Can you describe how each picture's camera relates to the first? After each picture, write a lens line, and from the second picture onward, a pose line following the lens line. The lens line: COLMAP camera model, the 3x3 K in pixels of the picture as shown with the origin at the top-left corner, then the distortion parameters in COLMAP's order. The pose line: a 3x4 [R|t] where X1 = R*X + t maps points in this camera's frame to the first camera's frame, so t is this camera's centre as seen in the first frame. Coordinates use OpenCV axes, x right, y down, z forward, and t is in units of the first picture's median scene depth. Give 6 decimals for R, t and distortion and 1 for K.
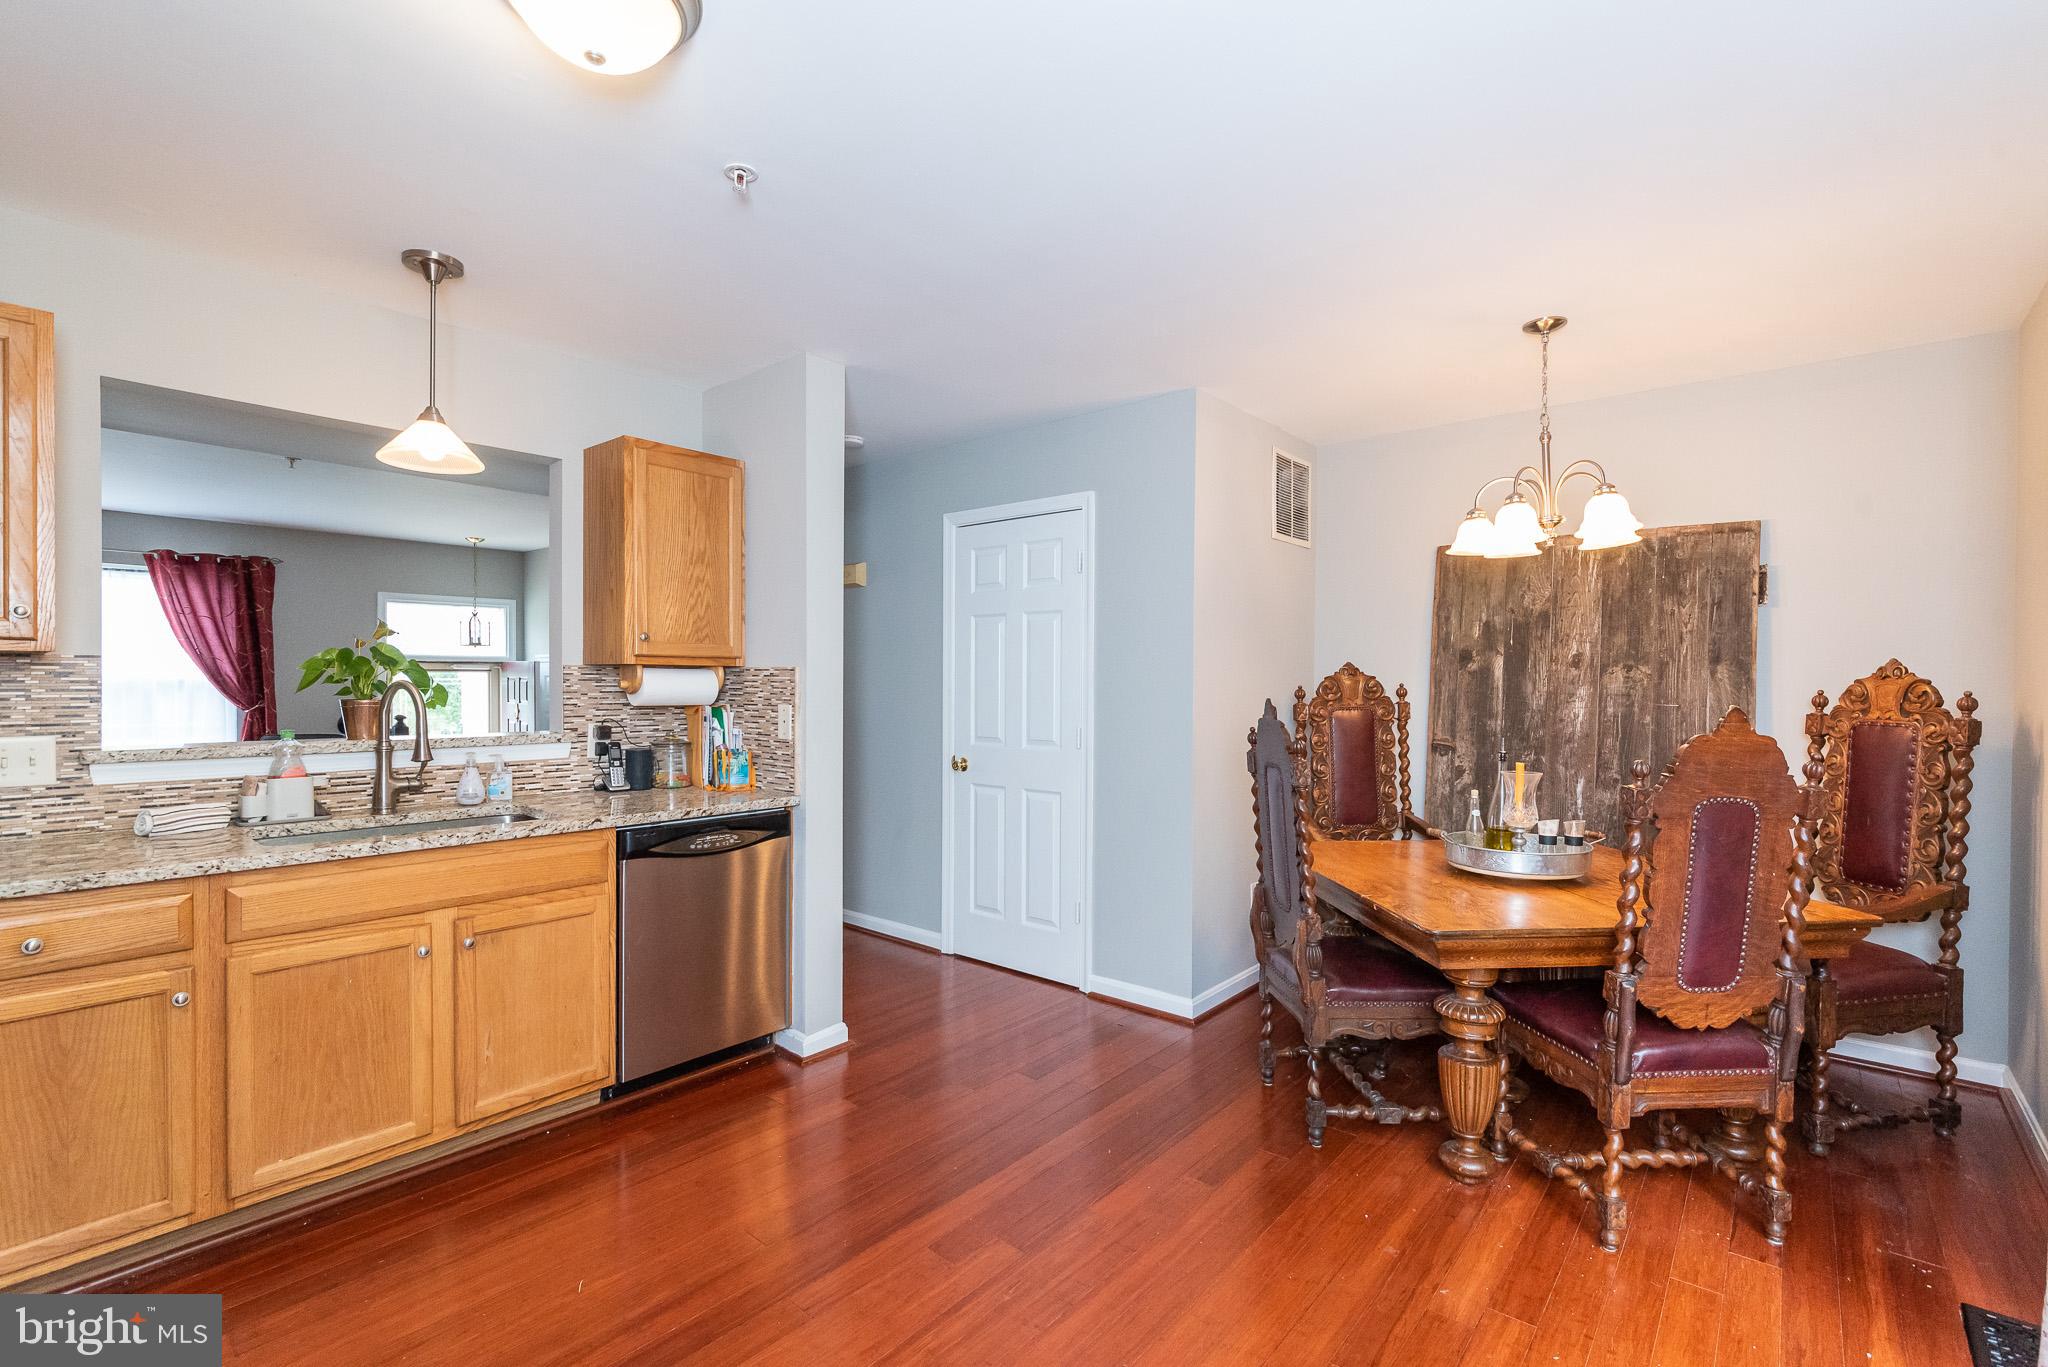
lens RADIAL K [[912.6, 0, 1054.7], [0, 912.6, 687.8], [0, 0, 1]] dist [0.001355, 0.000351]
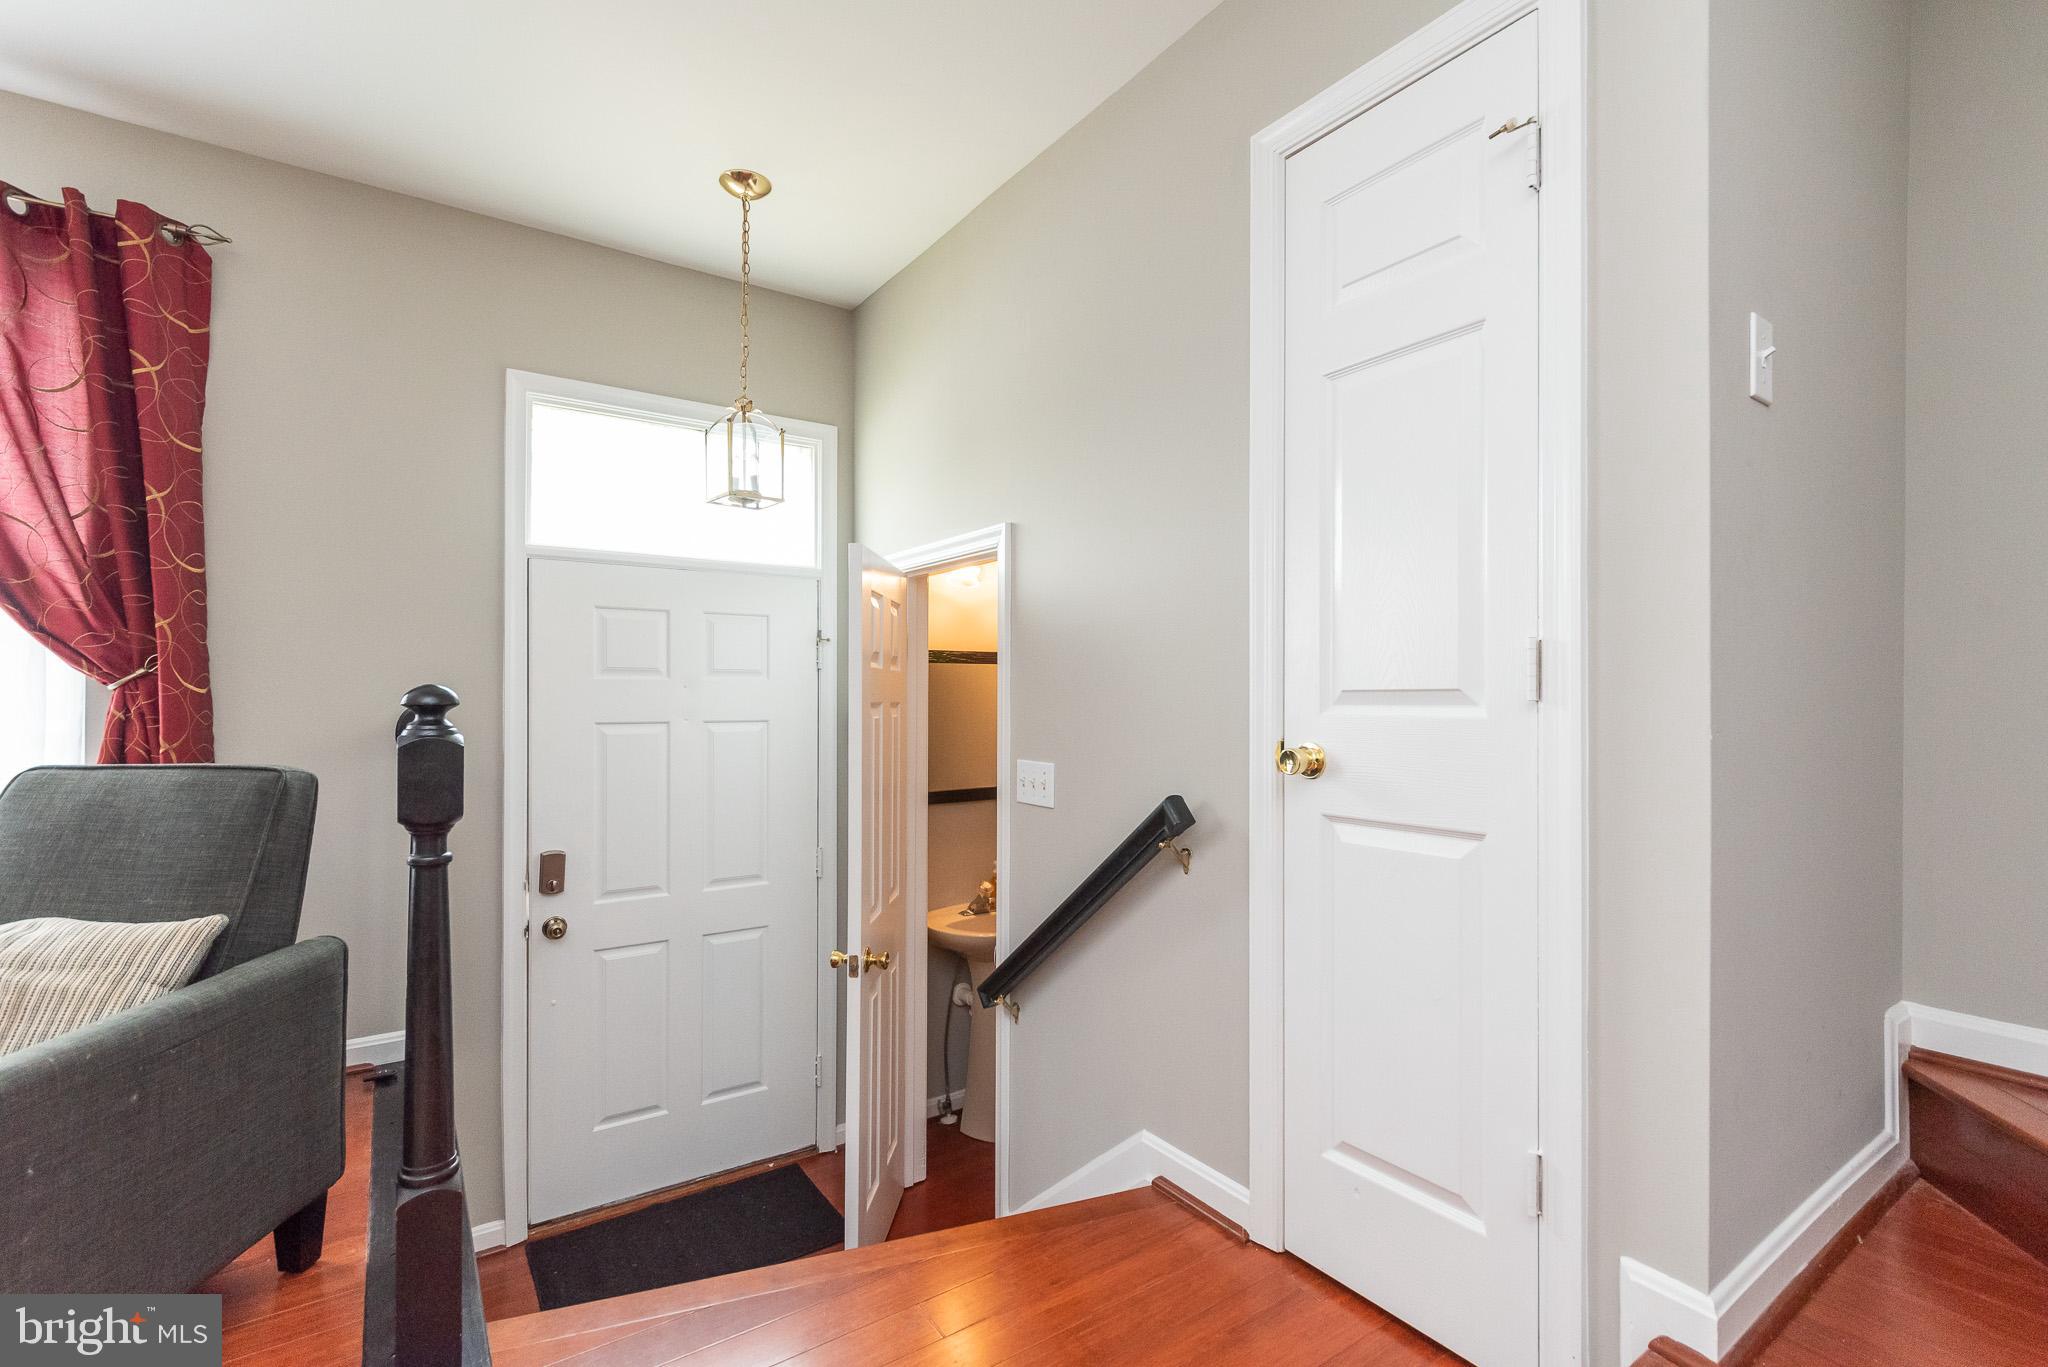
lens RADIAL K [[919.0, 0, 1042.9], [0, 919.0, 684.5], [0, 0, 1]] dist [0.000082, 0.000370]
pose [[0.959130, -0.006740, -0.282885, -0.949919], [0.003597, 0.999926, -0.011627, 0.059942], [0.282942, 0.010134, 0.959083, 1.558578]]
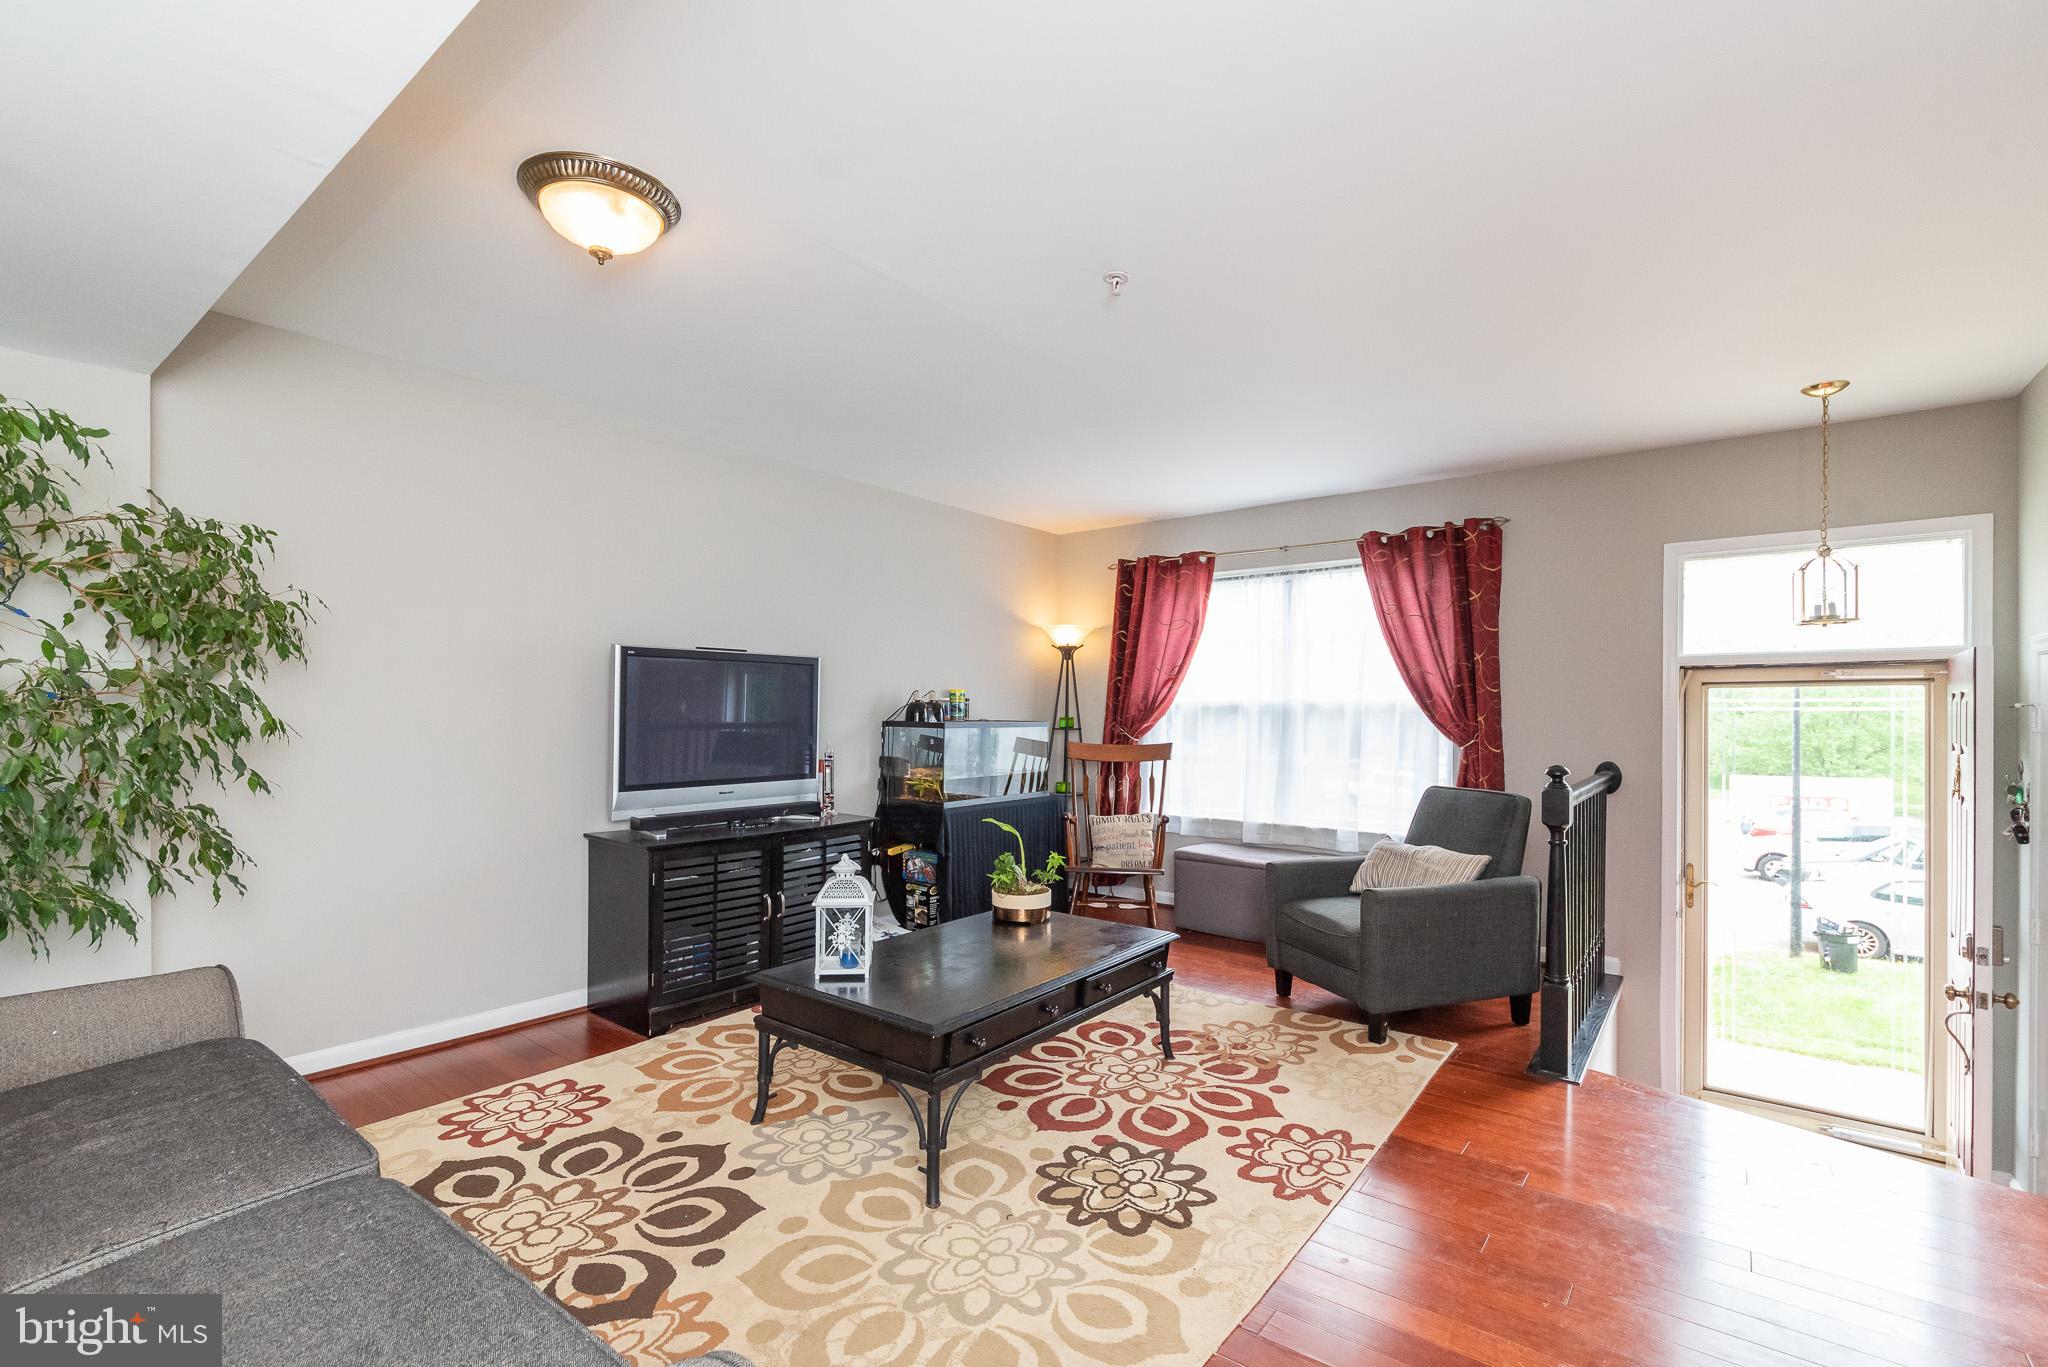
lens RADIAL K [[920.6, 0, 1024.8], [0, 920.6, 712.4], [0, 0, 1]] dist [-0.003762, -0.000352]
pose [[0.016348, -0.003570, -0.999860, -0.400640], [-0.011148, 0.999931, -0.003753, 0.009845], [0.999804, 0.011208, 0.016307, 1.319005]]
